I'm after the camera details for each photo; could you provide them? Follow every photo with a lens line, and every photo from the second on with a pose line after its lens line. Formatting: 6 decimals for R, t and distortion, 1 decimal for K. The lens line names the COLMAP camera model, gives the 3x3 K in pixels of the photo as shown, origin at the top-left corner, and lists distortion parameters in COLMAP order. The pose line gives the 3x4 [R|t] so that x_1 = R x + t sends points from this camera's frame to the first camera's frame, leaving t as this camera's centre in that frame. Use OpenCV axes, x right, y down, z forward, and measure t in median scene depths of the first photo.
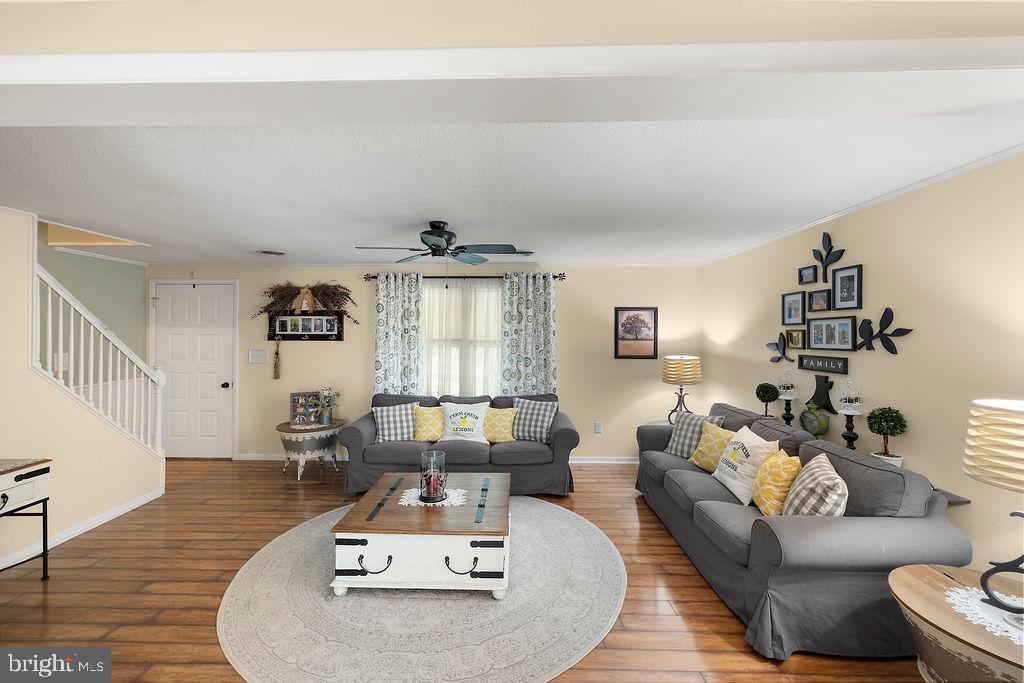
lens RADIAL K [[430.1, 0, 498.5], [0, 430.1, 328.1], [0, 0, 1]] dist [0.000069, 0.000438]
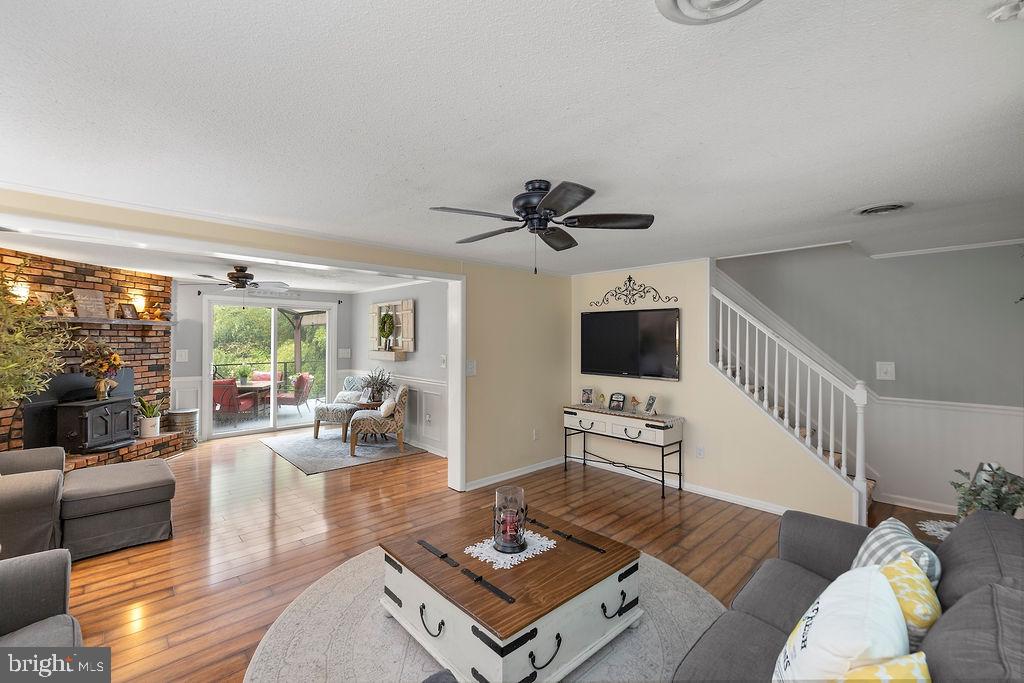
lens RADIAL K [[430.1, 0, 501.3], [0, 430.1, 334.7], [0, 0, 1]] dist [0.000069, 0.000438]
pose [[-0.710093, -0.010334, -0.704033, 0.413543], [0.003454, 0.999829, -0.018159, 0.018359], [0.704100, -0.015326, -0.709936, 1.523210]]
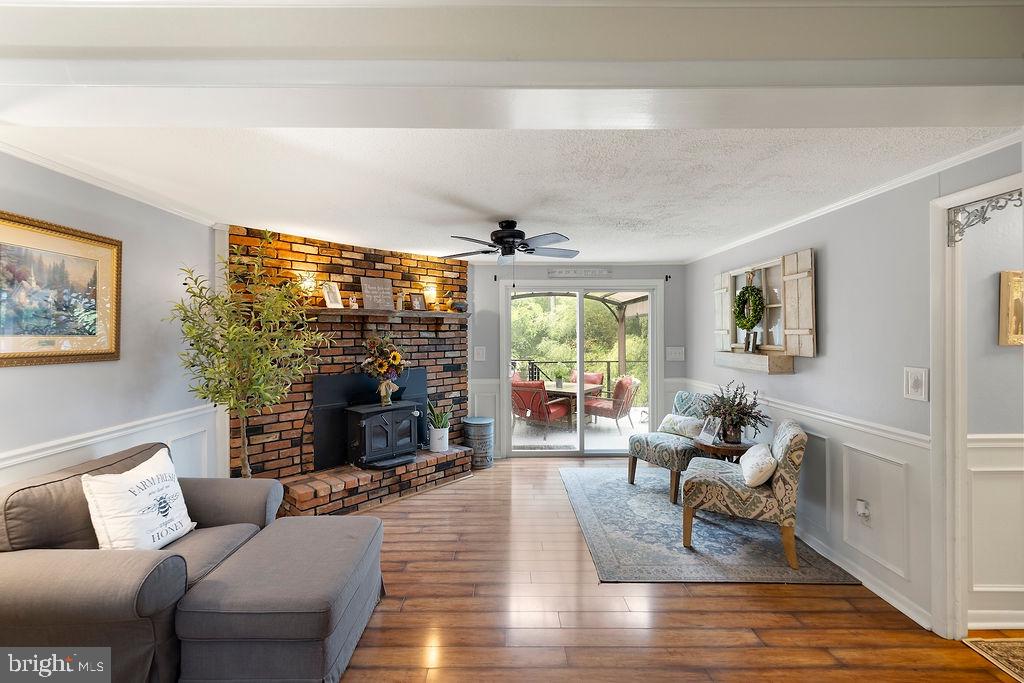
lens RADIAL K [[430.1, 0, 506.7], [0, 430.1, 332.8], [0, 0, 1]] dist [0.000069, 0.000438]
pose [[-0.999145, 0.003094, -0.041224, 0.021593], [0.003712, 0.999882, -0.014917, 0.018251], [0.041173, -0.015057, -0.999039, 0.746353]]
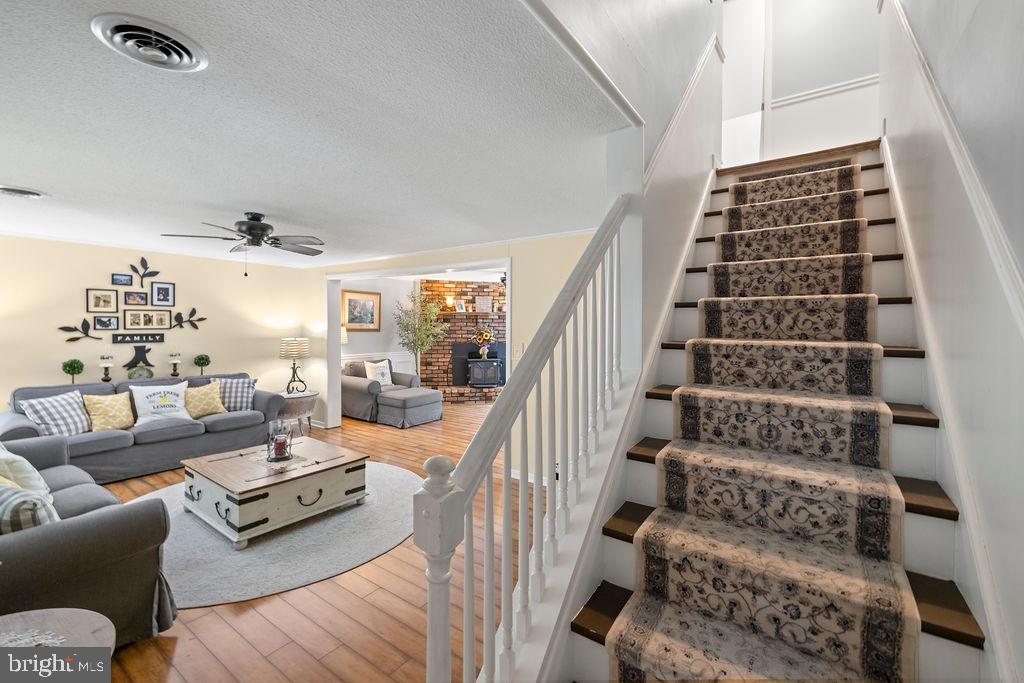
lens RADIAL K [[438.2, 0, 504.4], [0, 438.2, 329.0], [0, 0, 1]] dist [0.002410, 0.000851]
pose [[-0.831053, -0.011221, 0.556080, -1.295812], [-0.013957, 0.999902, -0.000682, 0.031109], [-0.556018, -0.008328, -0.831129, 1.619542]]
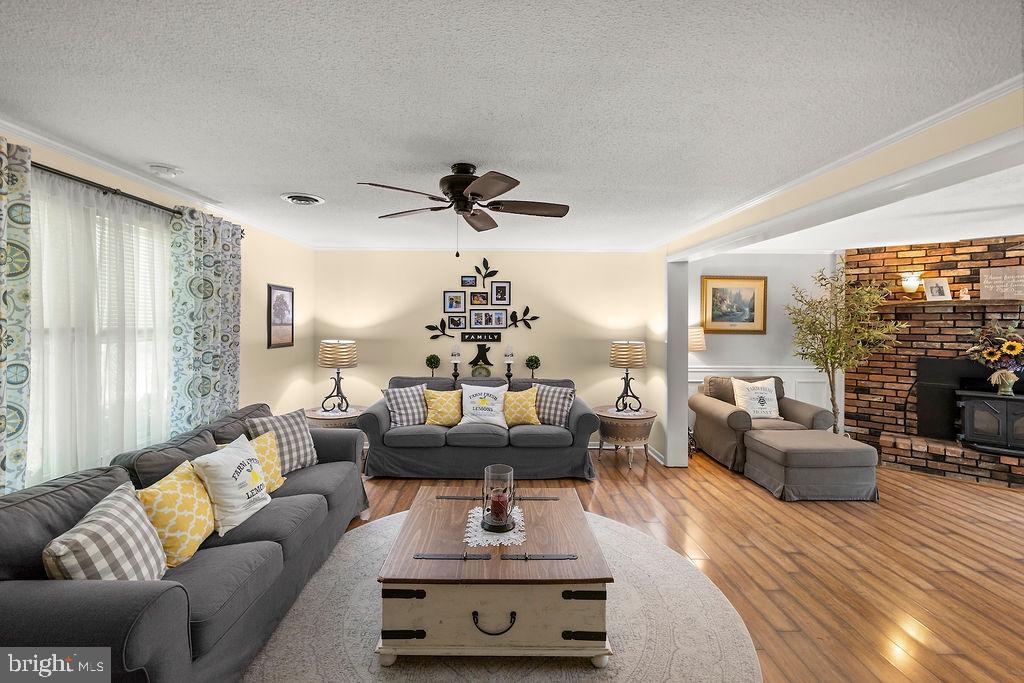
lens RADIAL K [[438.2, 0, 501.9], [0, 438.2, 322.5], [0, 0, 1]] dist [0.002410, 0.000851]
pose [[-0.051025, -0.003768, 0.998690, -0.933577], [-0.017592, 0.999841, 0.002873, 0.021321], [-0.998542, -0.017422, -0.051084, 1.019225]]
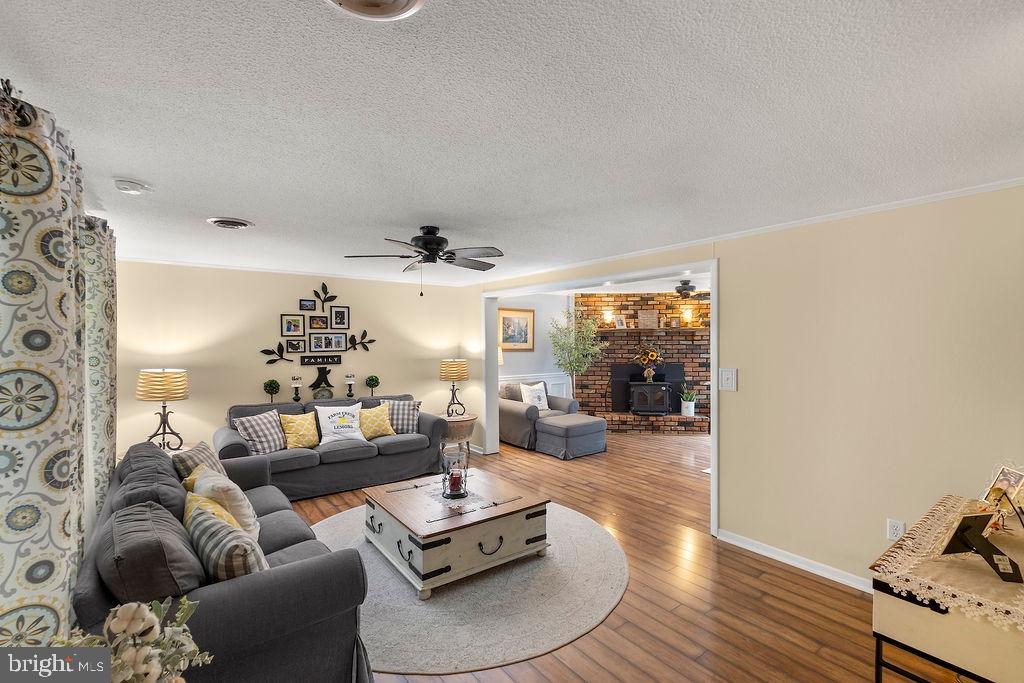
lens RADIAL K [[453.4, 0, 499.7], [0, 453.4, 347.6], [0, 0, 1]] dist [0.002590, -0.000496]
pose [[-0.625691, -0.008707, 0.780022, -1.076467], [-0.005574, 0.999962, 0.006691, 0.018670], [-0.780051, -0.000161, -0.625716, 1.582690]]
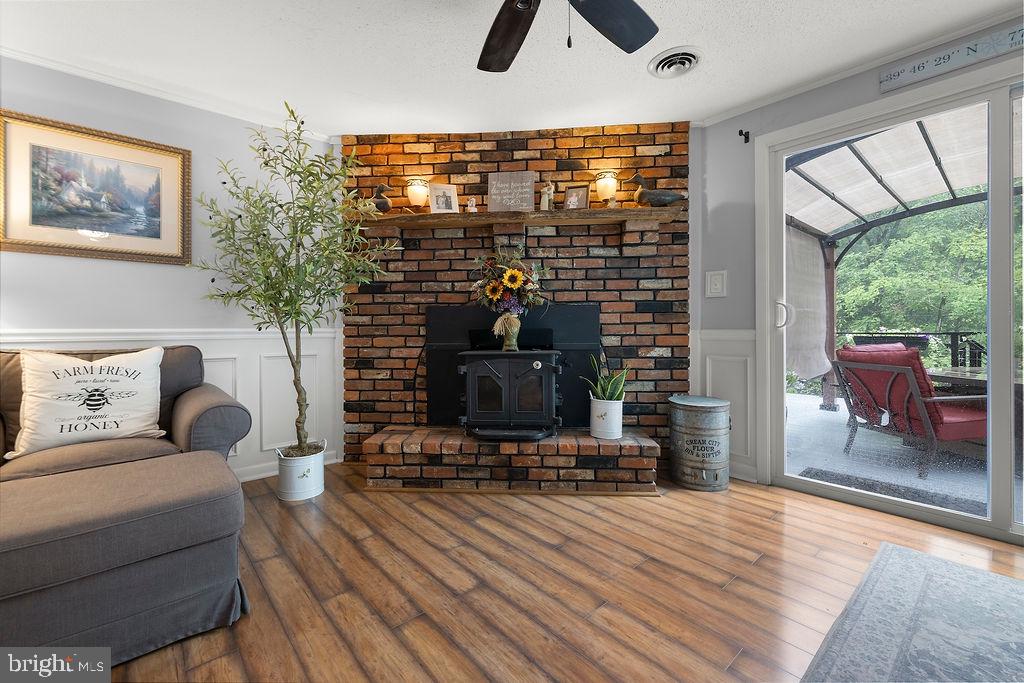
lens RADIAL K [[430.1, 0, 505.3], [0, 430.1, 331.1], [0, 0, 1]] dist [0.000069, 0.000438]
pose [[-0.676242, -0.001446, 0.736679, -0.321147], [-0.004986, 0.999984, -0.002615, 0.182025], [-0.736663, -0.005442, -0.676238, 0.019902]]
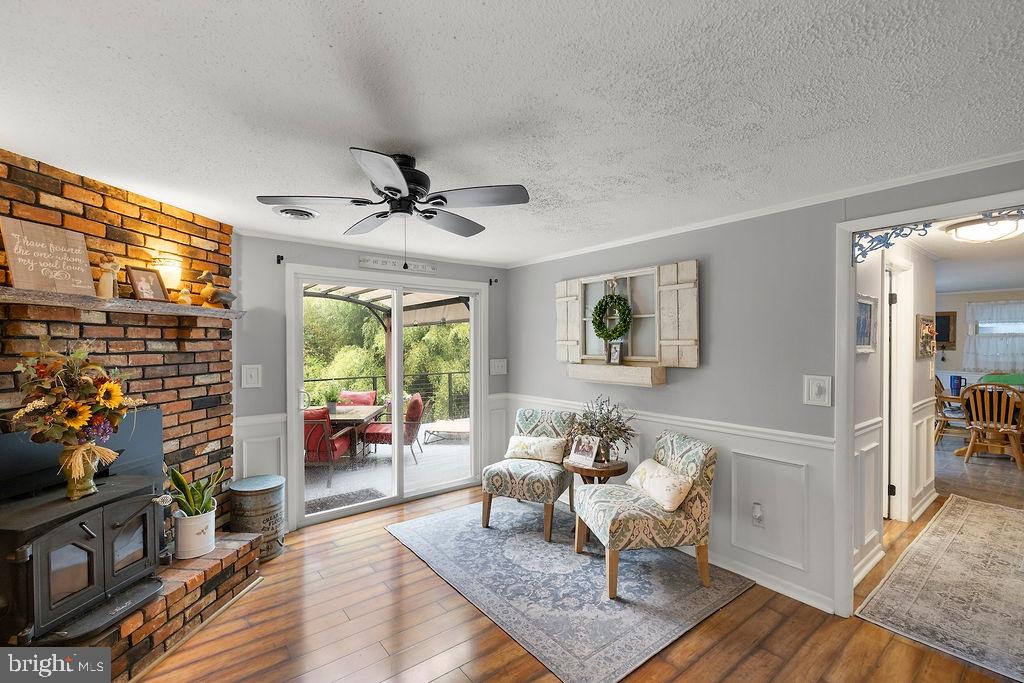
lens RADIAL K [[438.2, 0, 498.9], [0, 438.2, 345.9], [0, 0, 1]] dist [0.002410, 0.000851]
pose [[-0.773382, 0.005849, -0.633914, 0.274191], [0.010776, 0.999934, -0.003921, 0.010617], [0.633849, -0.009863, -0.773394, 0.286908]]
